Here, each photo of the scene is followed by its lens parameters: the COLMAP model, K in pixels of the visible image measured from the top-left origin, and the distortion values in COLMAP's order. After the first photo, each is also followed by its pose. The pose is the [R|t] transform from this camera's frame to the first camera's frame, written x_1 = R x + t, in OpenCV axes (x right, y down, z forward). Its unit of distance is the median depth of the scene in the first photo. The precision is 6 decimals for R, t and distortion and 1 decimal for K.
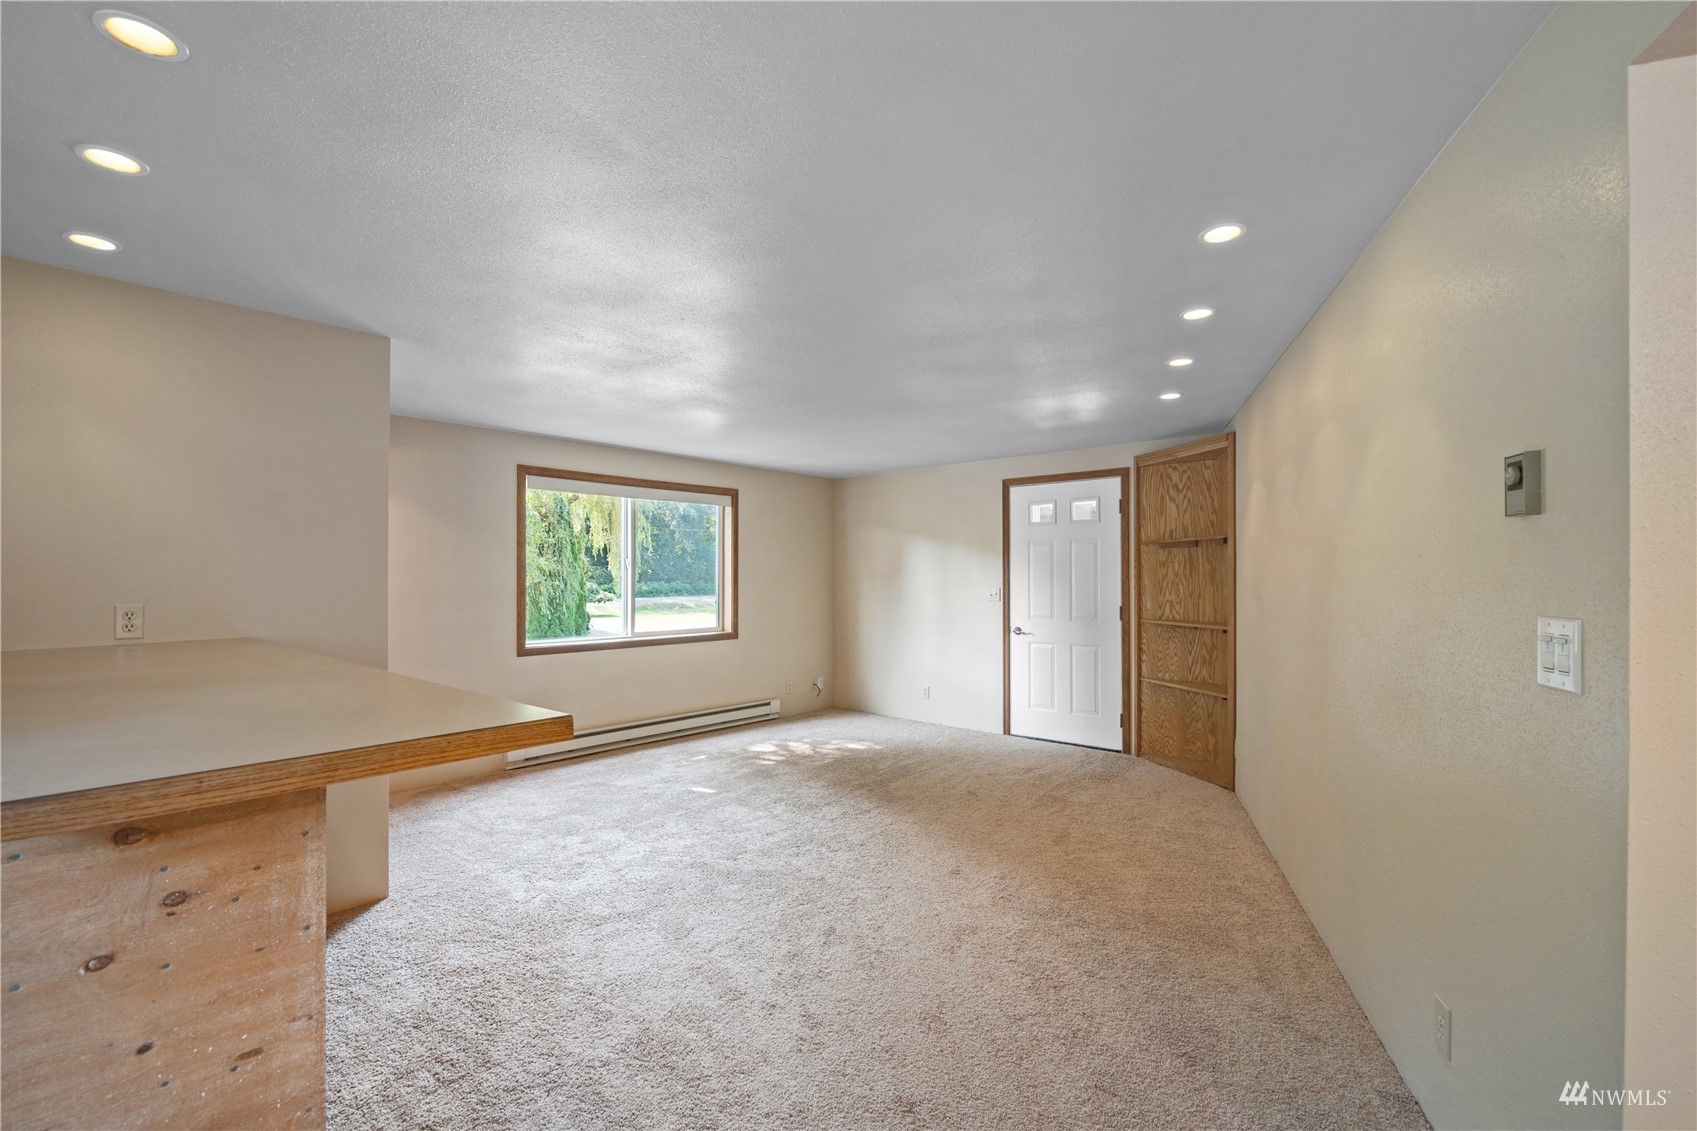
lens RADIAL K [[774.6, 0, 839.8], [0, 774.6, 569.4], [0, 0, 1]] dist [-0.002112, -0.000367]
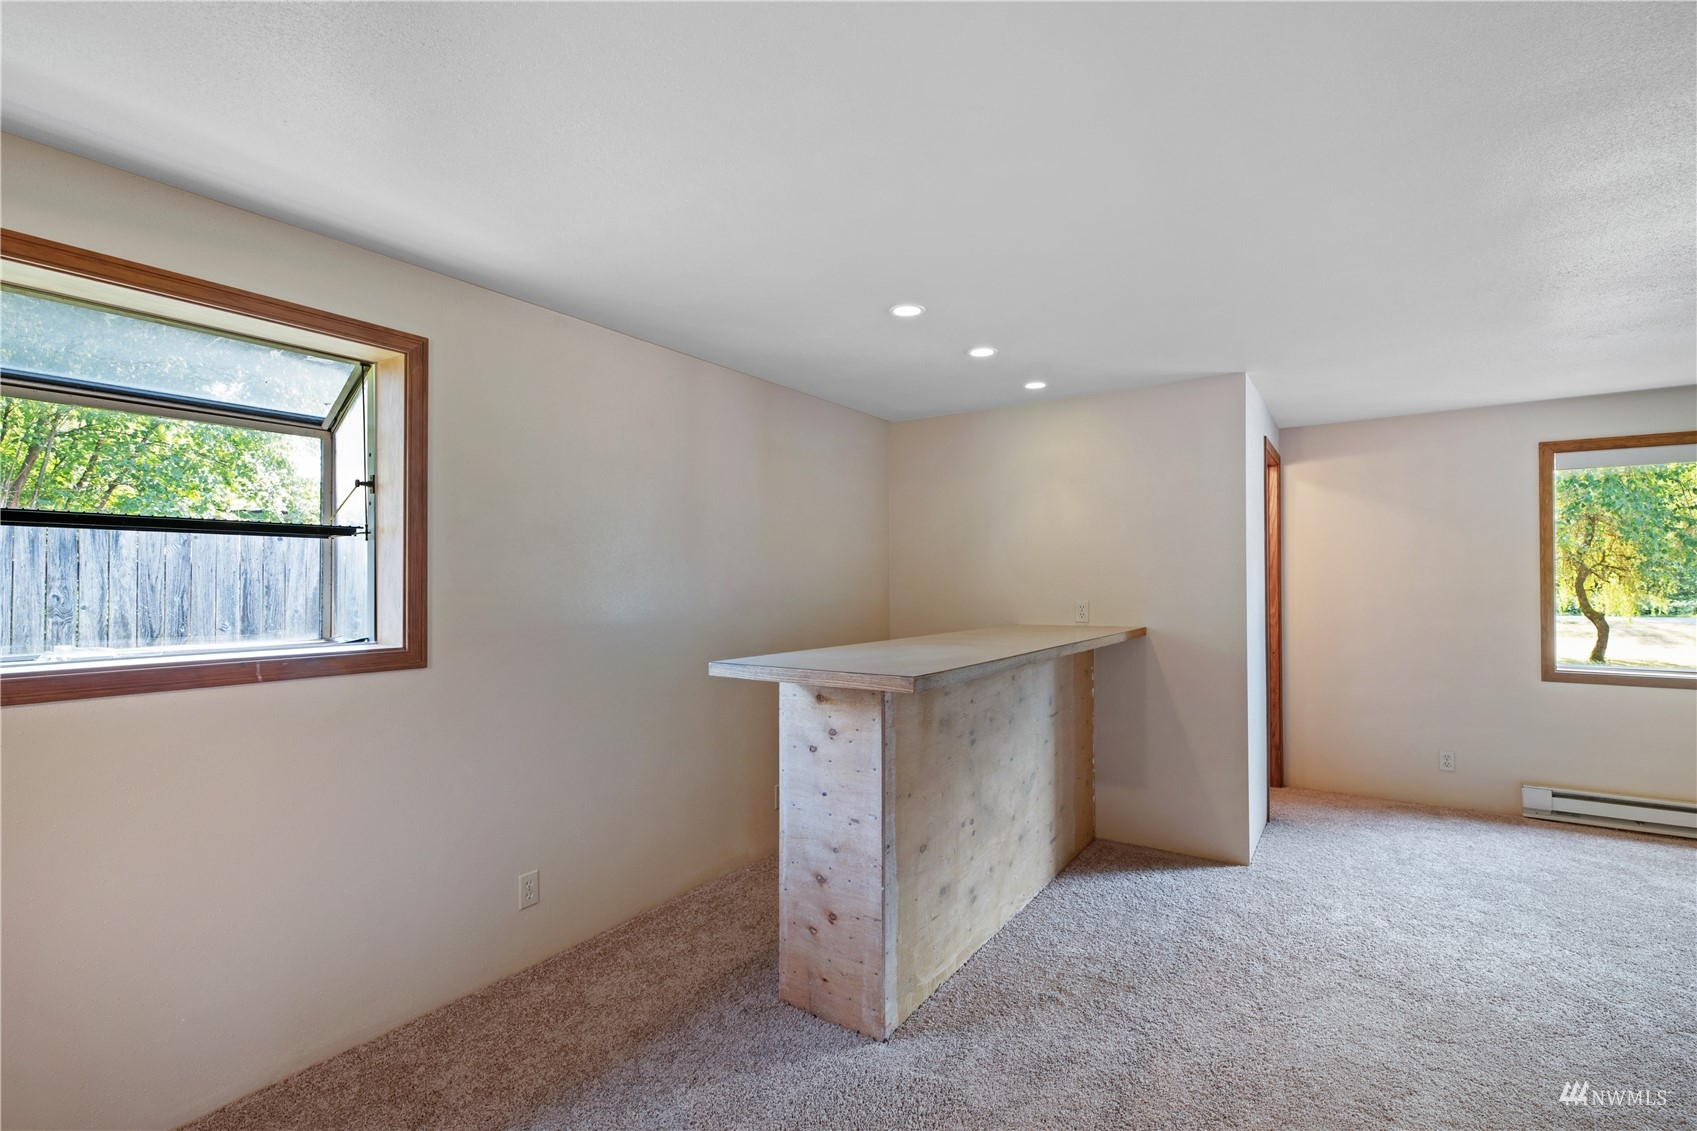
lens RADIAL K [[774.6, 0, 839.8], [0, 774.6, 569.4], [0, 0, 1]] dist [-0.002112, -0.000367]
pose [[0.084260, -0.013264, -0.996355, 0.439013], [0.011091, 0.999862, -0.012372, -0.002280], [0.996382, -0.010008, 0.084396, 0.276737]]
